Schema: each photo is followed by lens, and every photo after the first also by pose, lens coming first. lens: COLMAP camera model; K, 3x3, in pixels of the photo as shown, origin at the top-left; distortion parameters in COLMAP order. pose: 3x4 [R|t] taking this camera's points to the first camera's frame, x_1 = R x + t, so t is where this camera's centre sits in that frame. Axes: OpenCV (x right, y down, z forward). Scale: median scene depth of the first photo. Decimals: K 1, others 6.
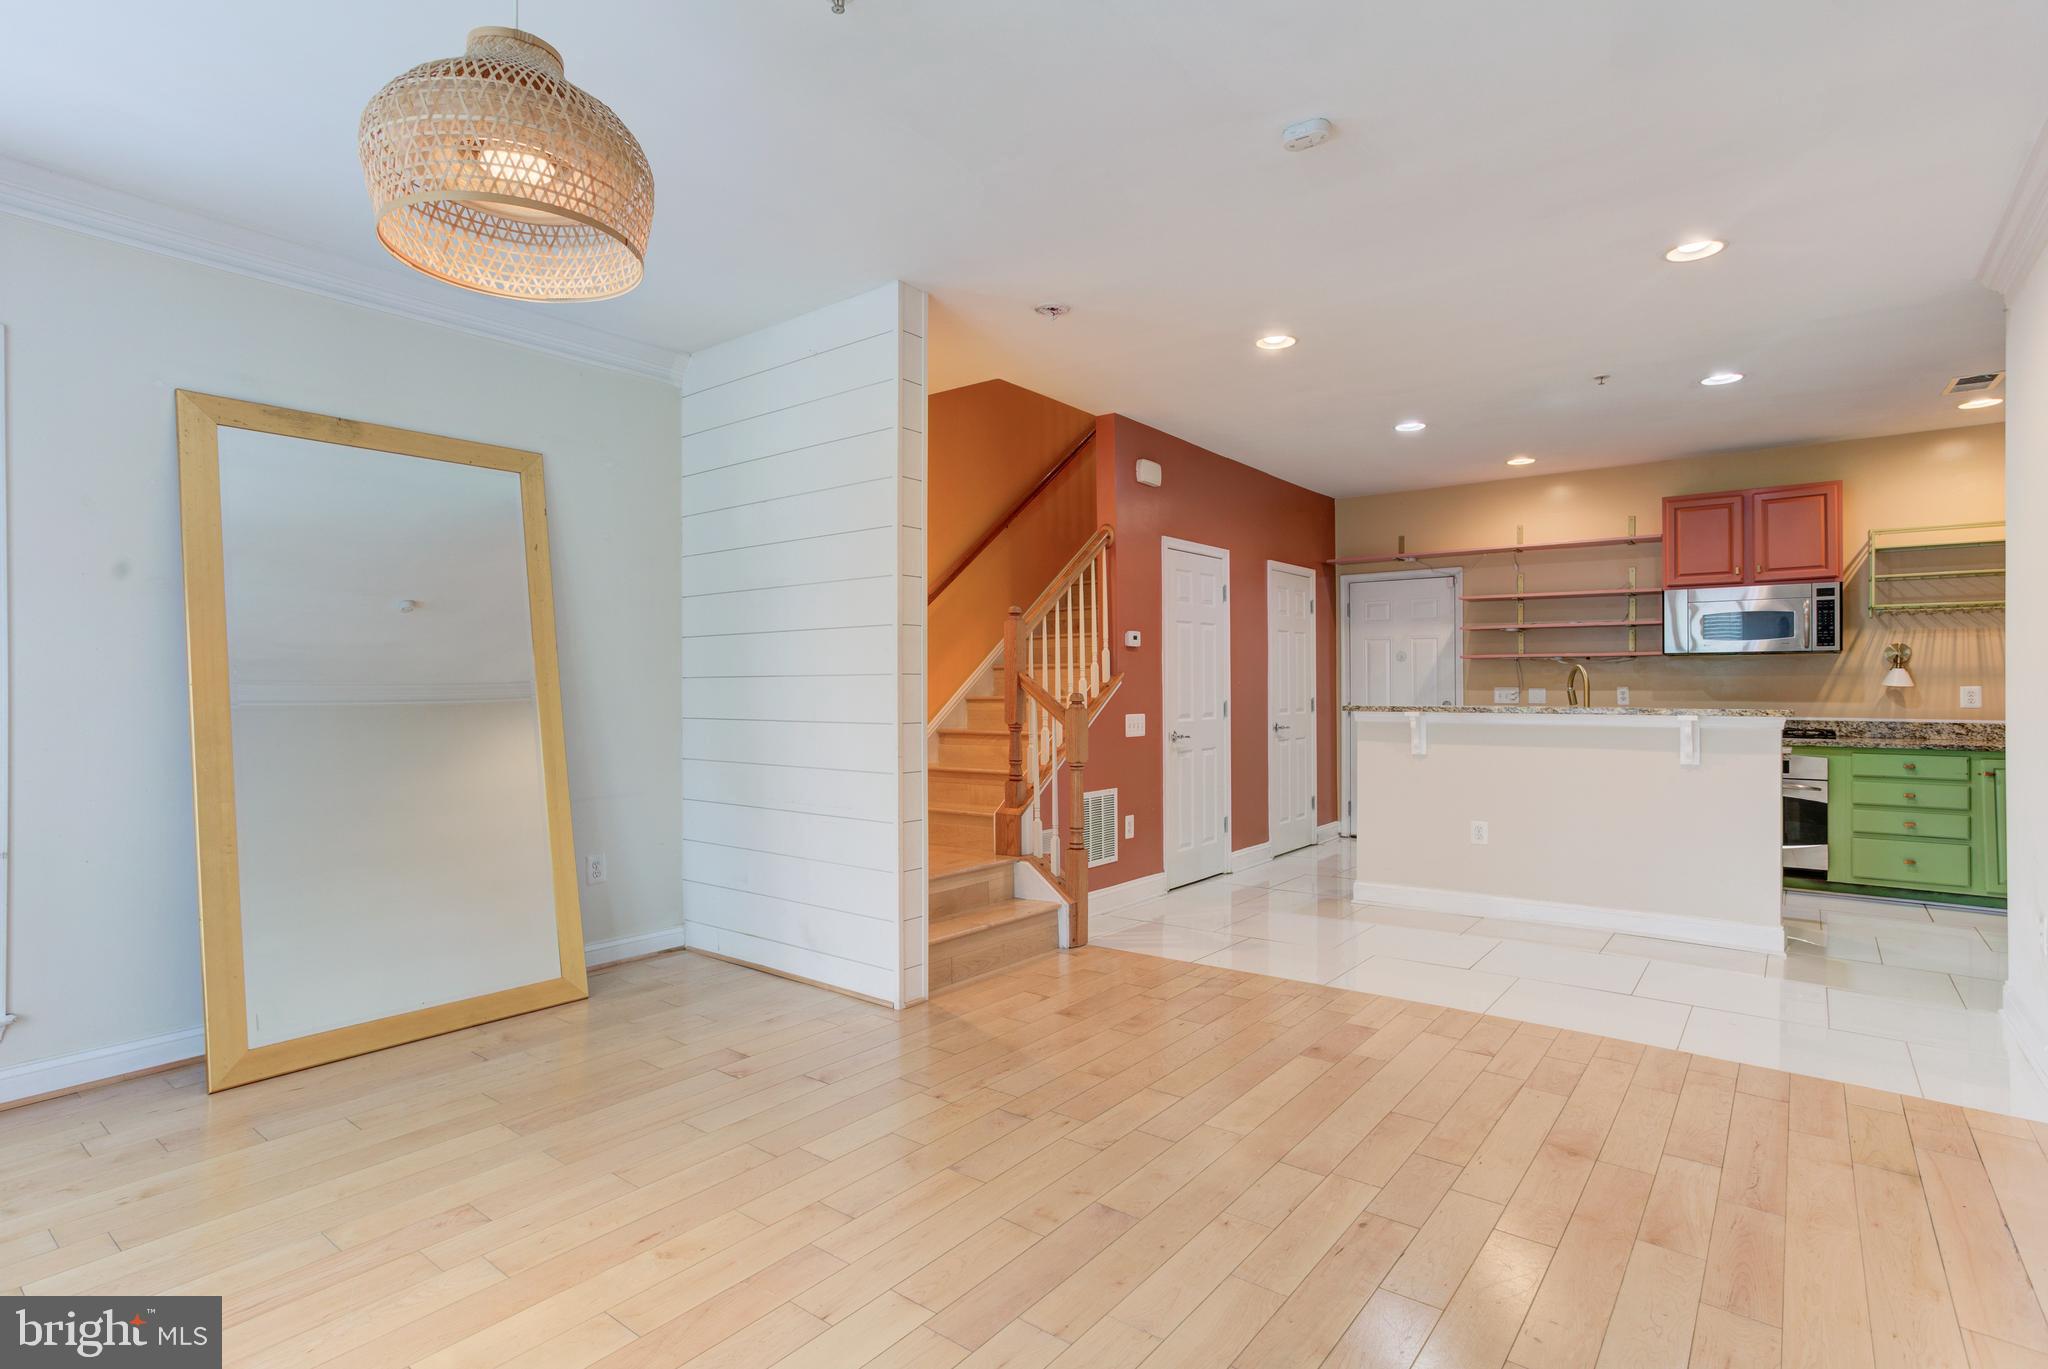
lens RADIAL K [[1012.0, 0, 1026.4], [0, 1012.0, 687.9], [0, 0, 1]] dist [-0.052772, 0.040772]
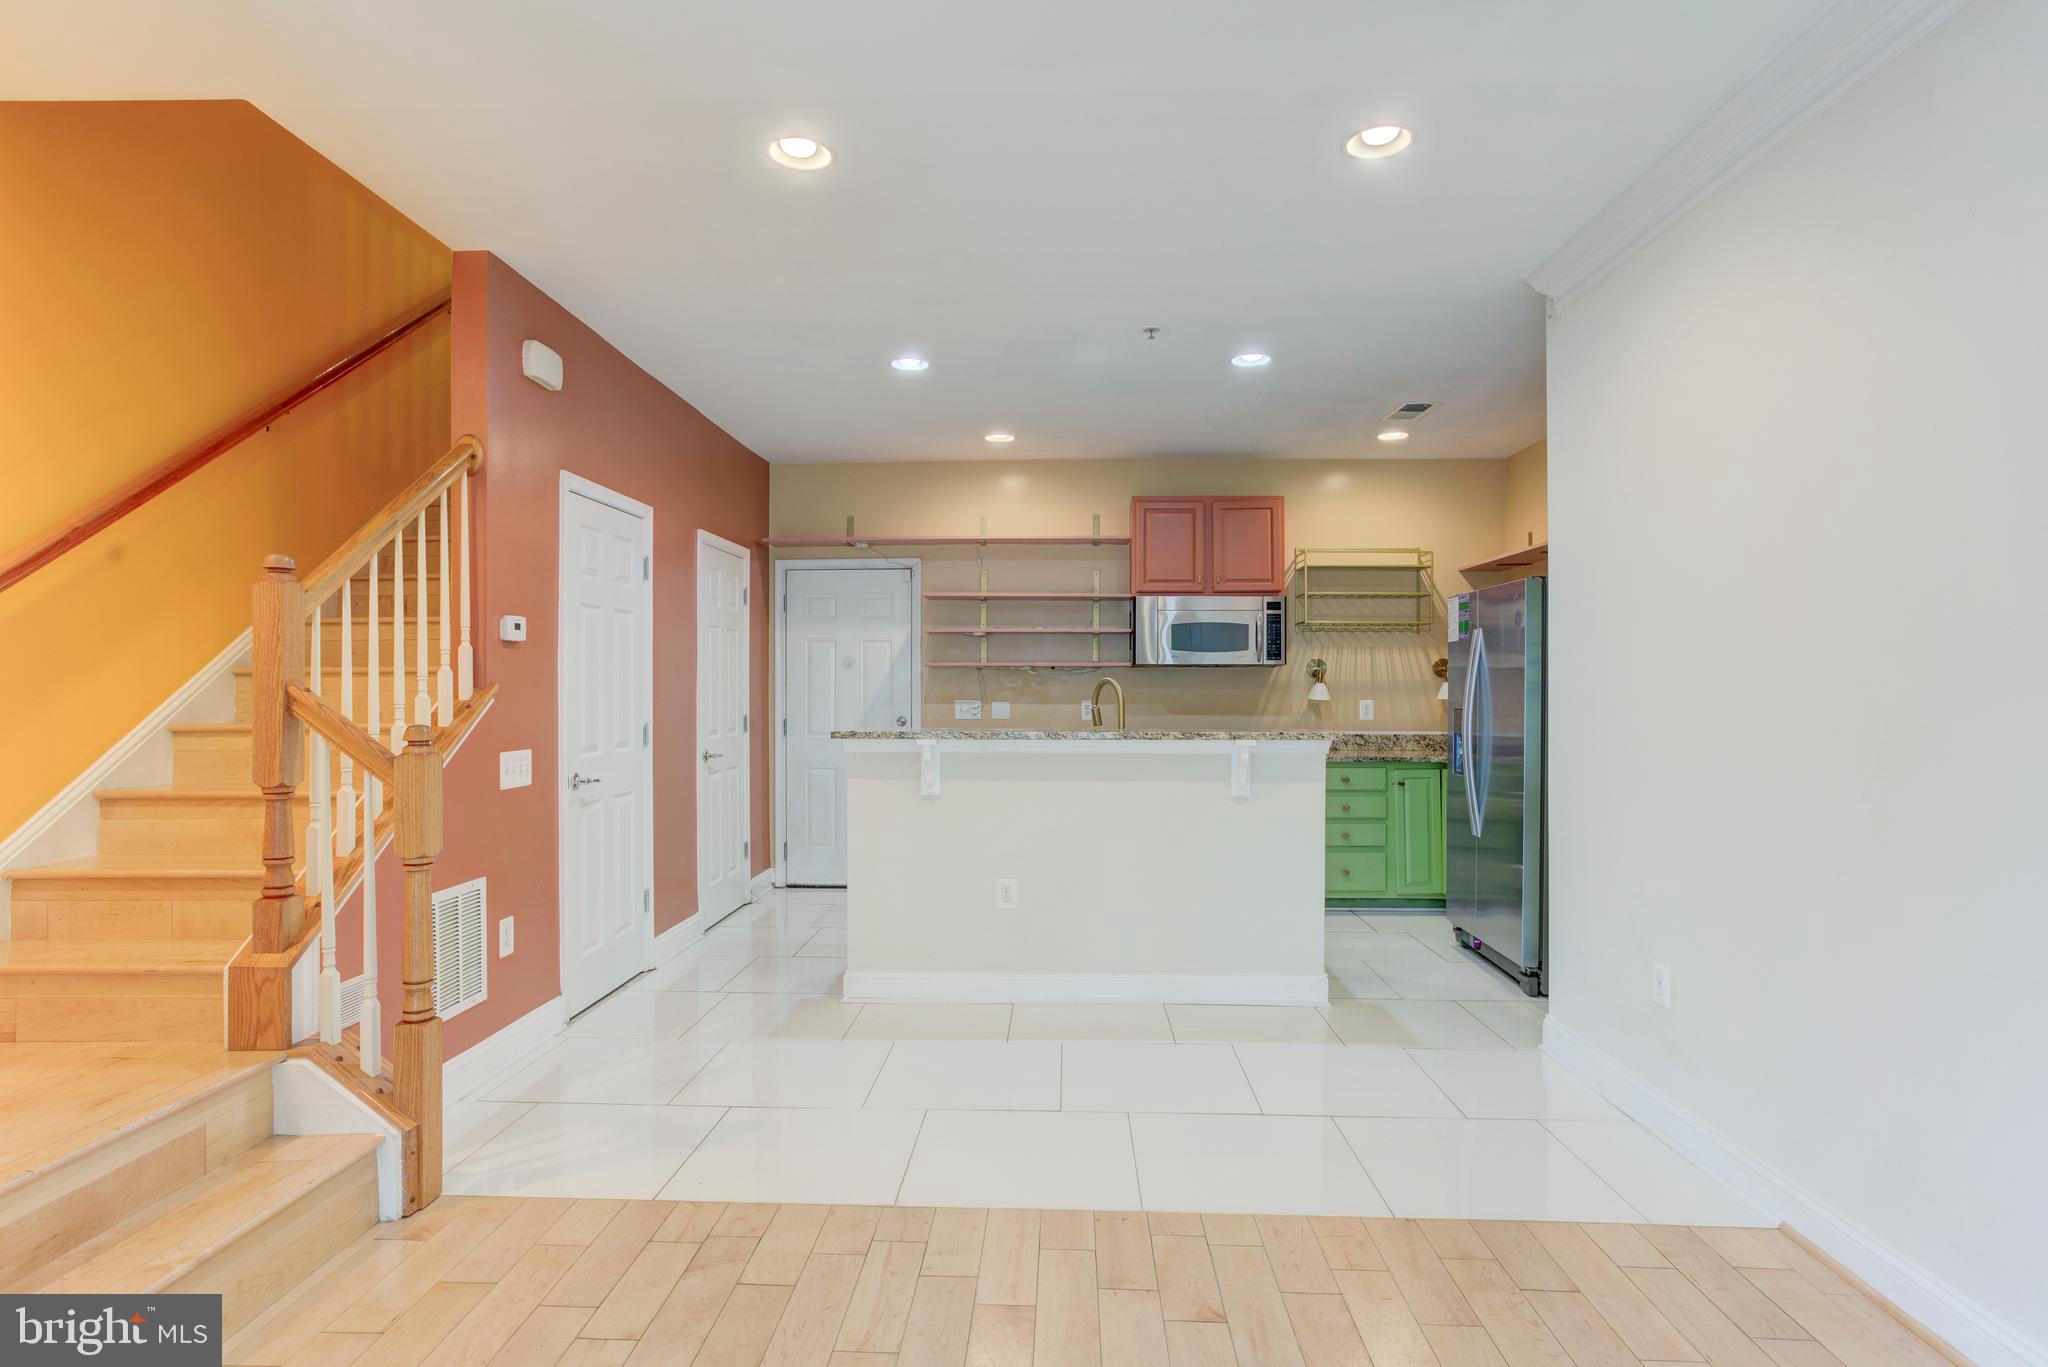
lens RADIAL K [[1044.5, 0, 1024.0], [0, 1044.5, 683.5], [0, 0, 1]] dist [-0.065498, 0.048035]
pose [[0.818817, 0.005822, 0.574026, 0.000562], [-0.001613, 0.999968, -0.007841, -0.010026], [-0.574053, 0.005495, 0.818800, 0.292515]]
